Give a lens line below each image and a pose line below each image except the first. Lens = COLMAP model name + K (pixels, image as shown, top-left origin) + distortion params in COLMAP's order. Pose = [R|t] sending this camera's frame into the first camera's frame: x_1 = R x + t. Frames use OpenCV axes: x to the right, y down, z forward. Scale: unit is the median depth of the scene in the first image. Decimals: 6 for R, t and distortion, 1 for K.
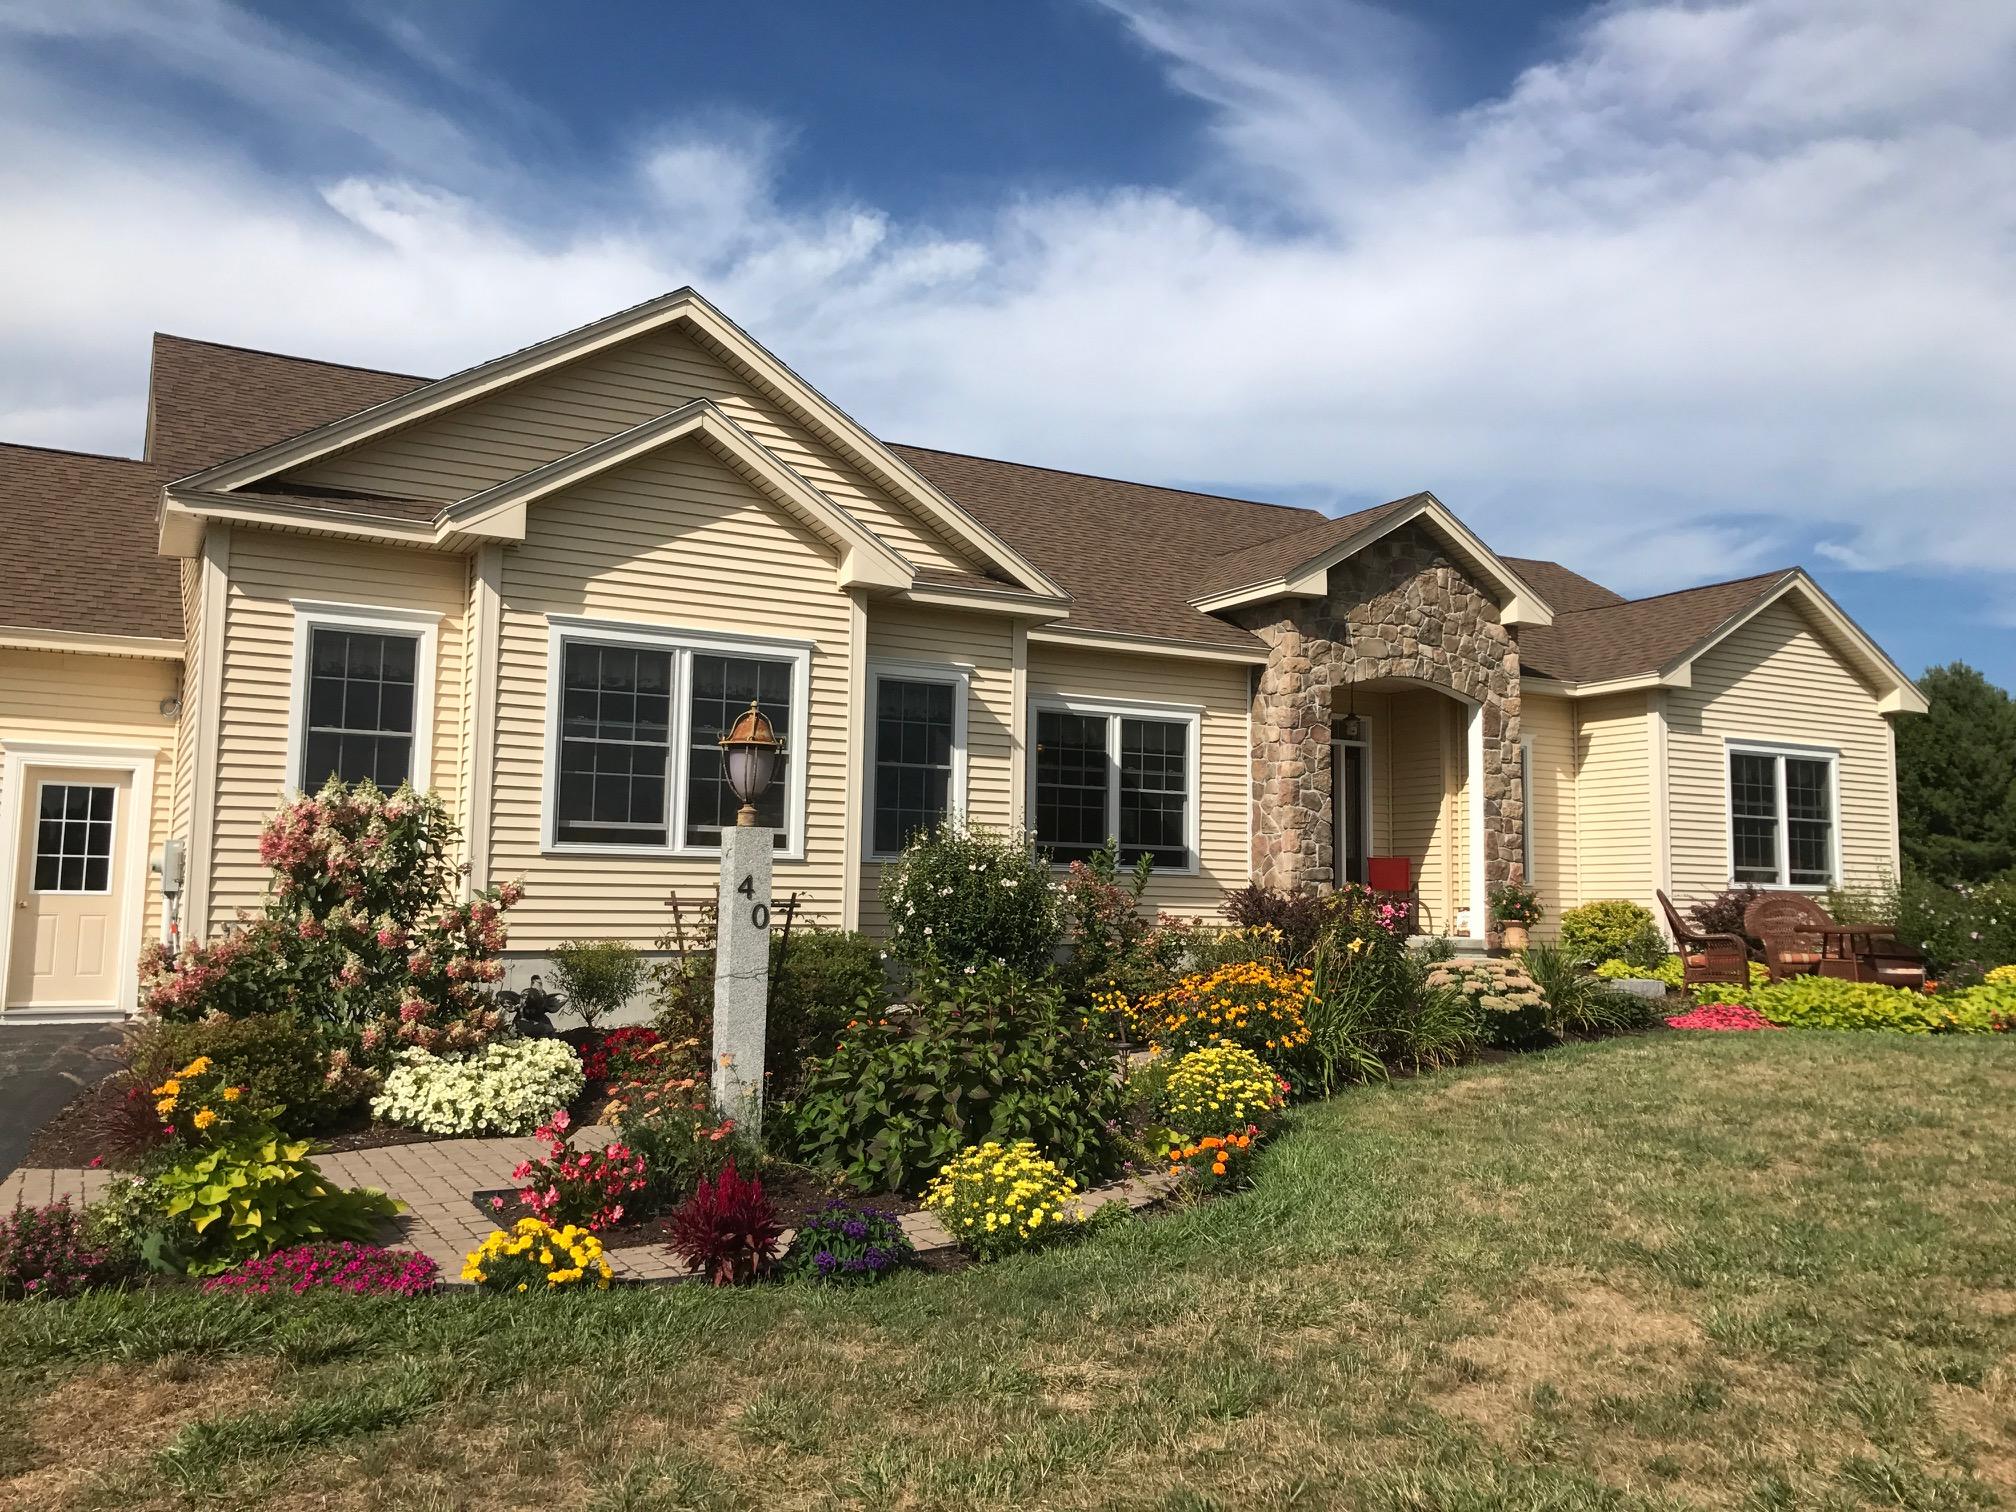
lens RADIAL K [[1657.9, 0, 1008.0], [0, 1657.9, 756.0], [0, 0, 1]] dist [0.001210, 0.000295]
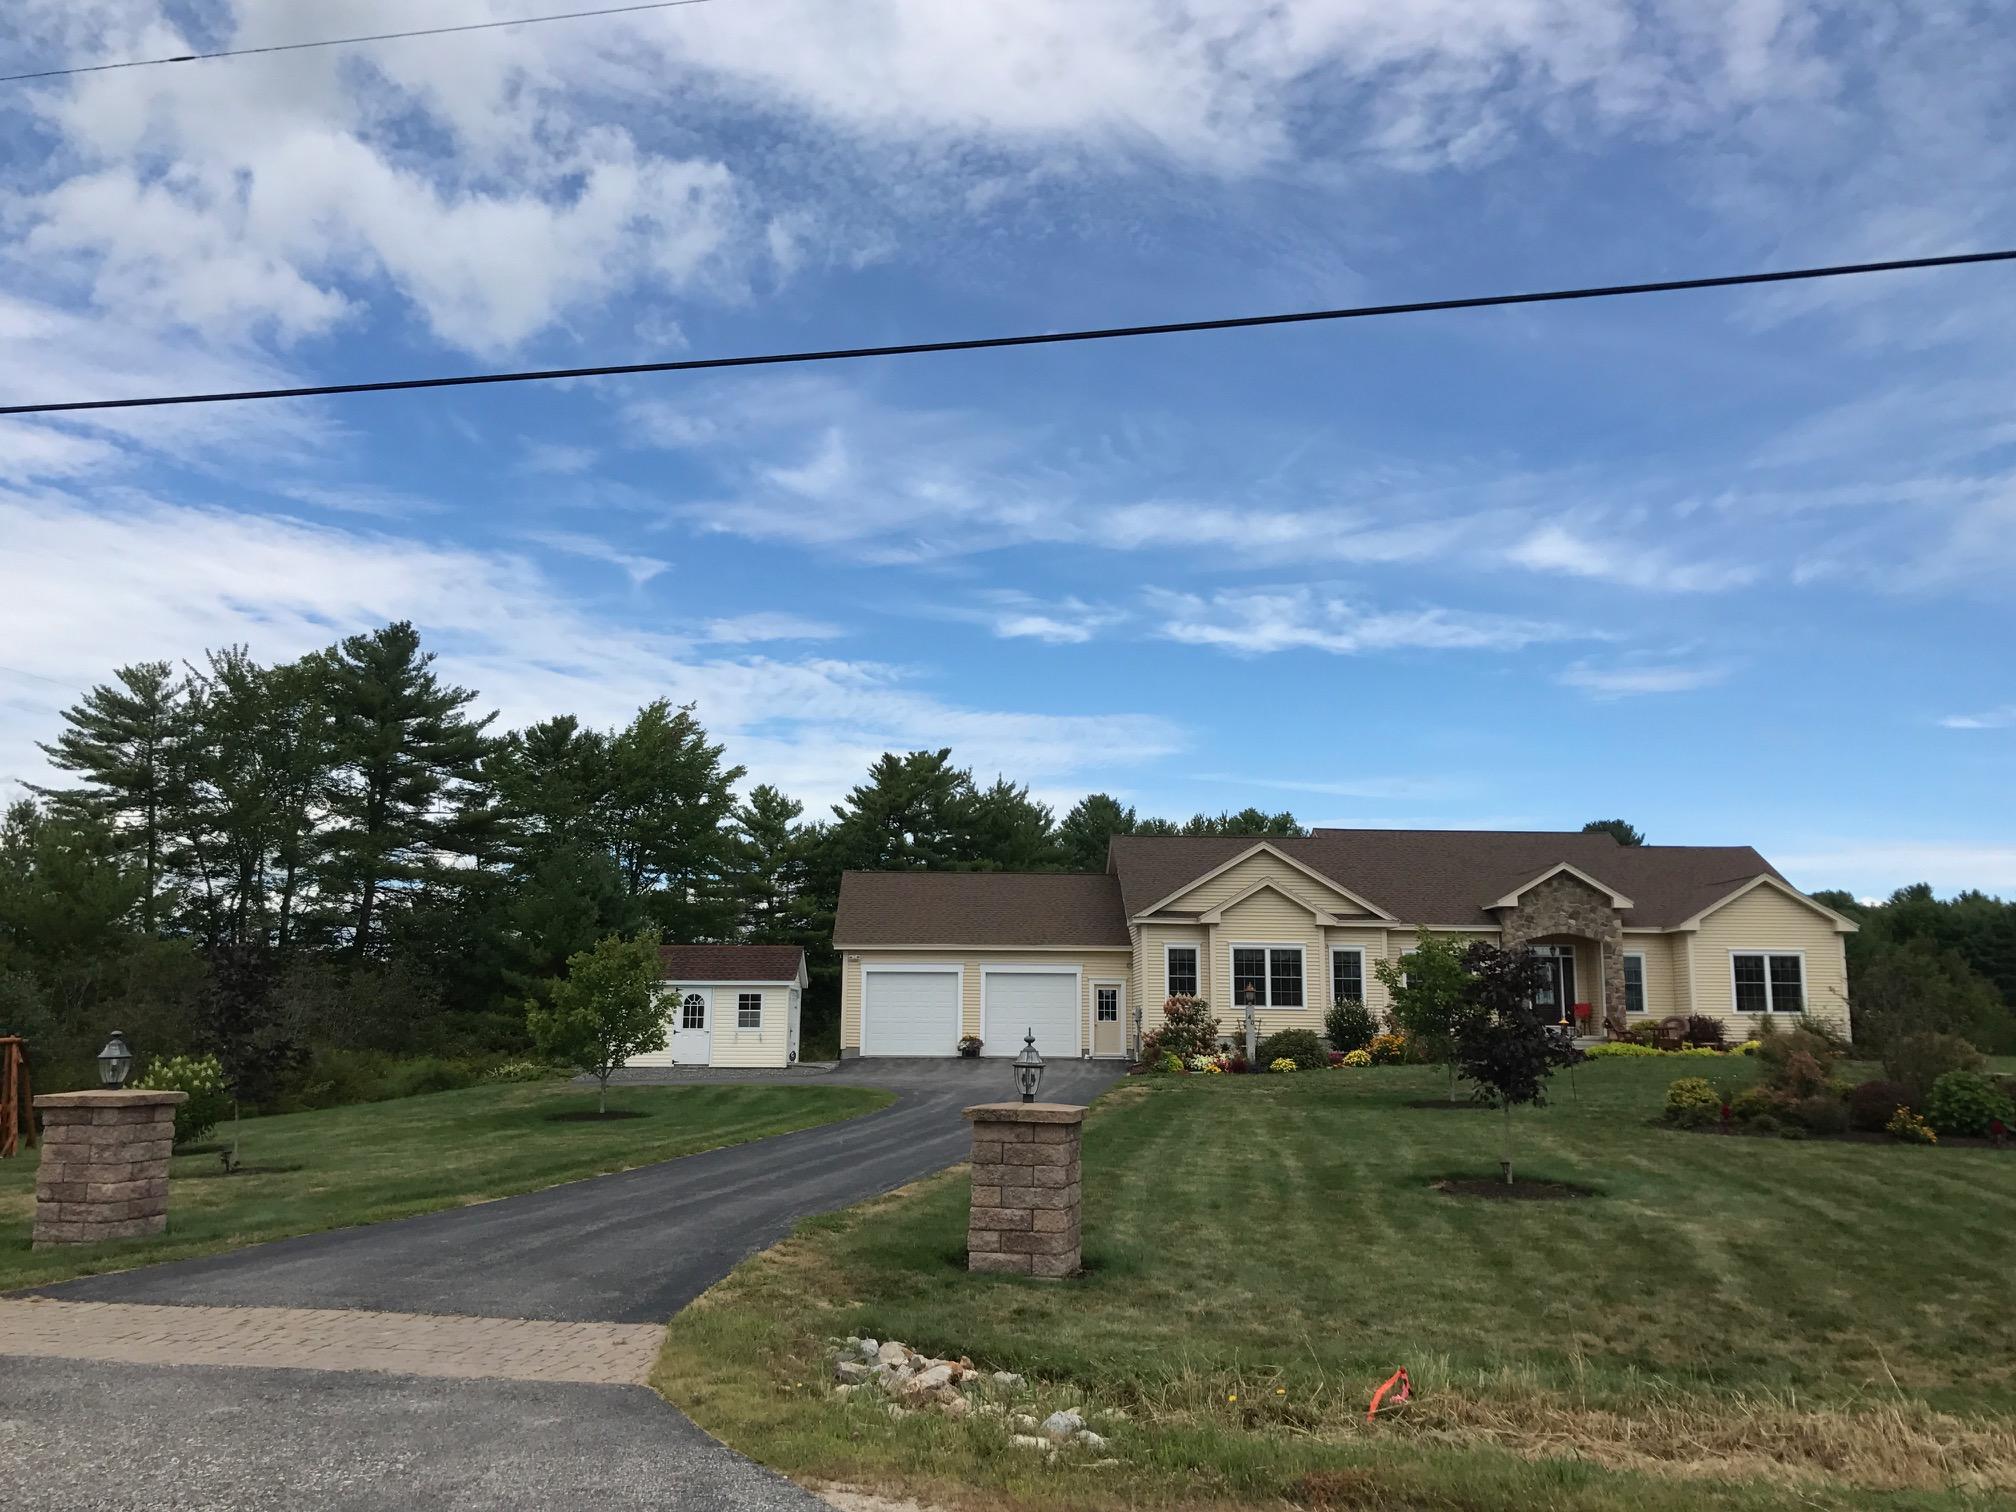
lens RADIAL K [[1698.7, 0, 1008.0], [0, 1698.7, 756.0], [0, 0, 1]] dist [0.004335, 0.002900]
pose [[0.895354, -0.075551, -0.438900, 0.806191], [0.042073, 0.995447, -0.085523, -0.164154], [0.443363, 0.058107, 0.894457, -2.173602]]
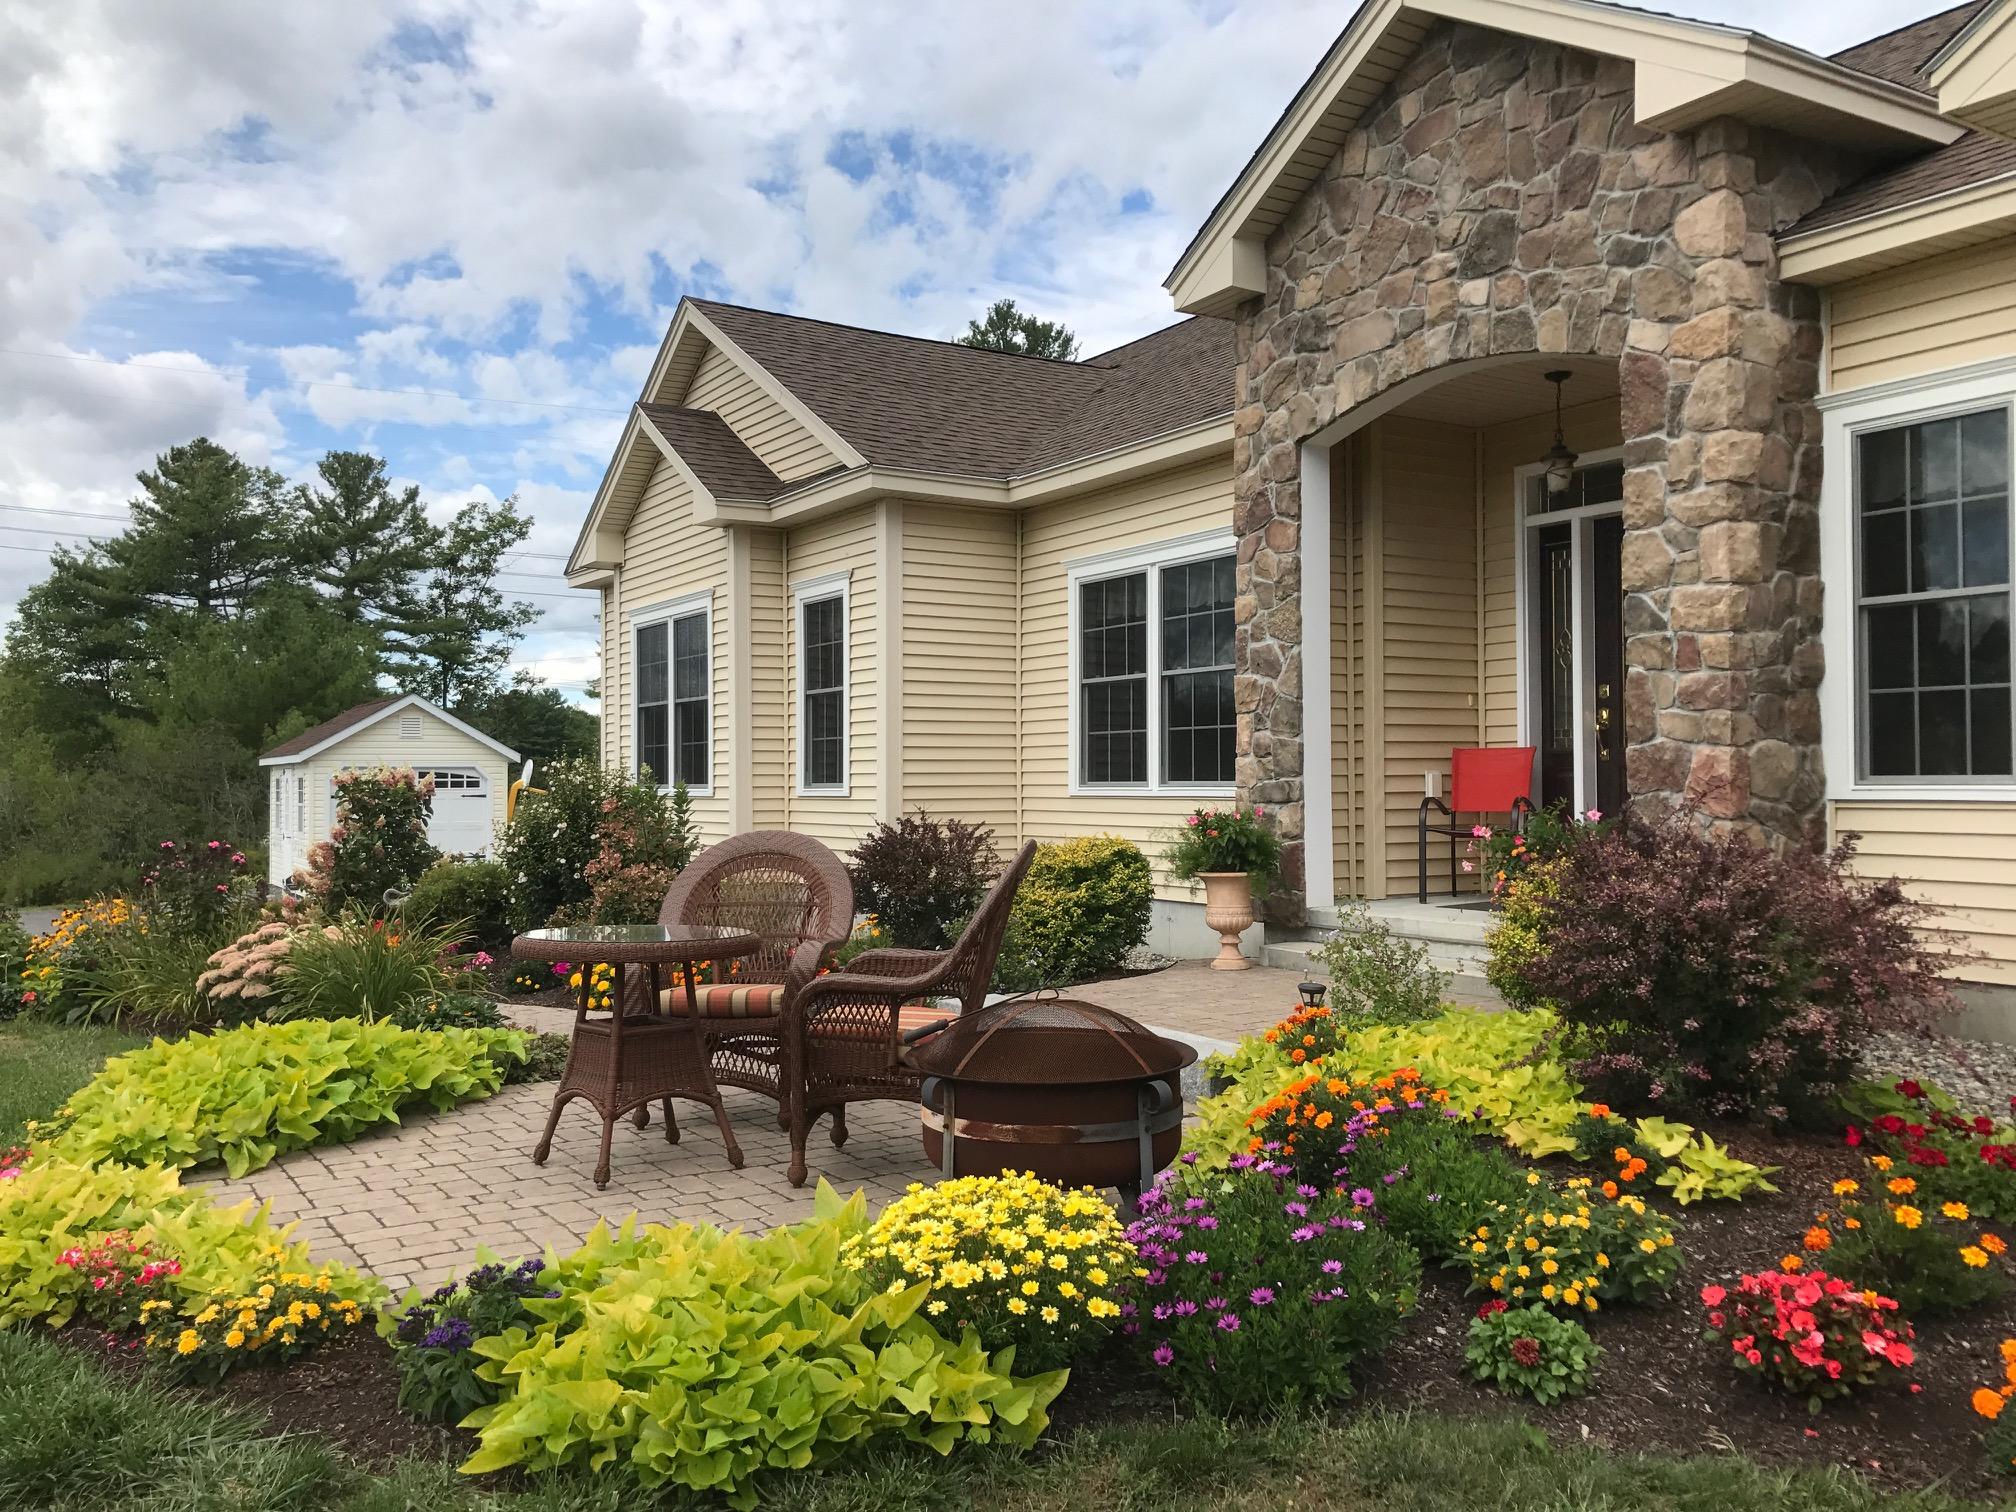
lens RADIAL K [[1657.9, 0, 1008.0], [0, 1657.9, 756.0], [0, 0, 1]] dist [0.001210, 0.000295]
pose [[0.052578, -0.050912, -0.997318, 0.866650], [0.075508, 0.996043, -0.046866, 0.093035], [0.995758, -0.072841, 0.056214, 1.056978]]
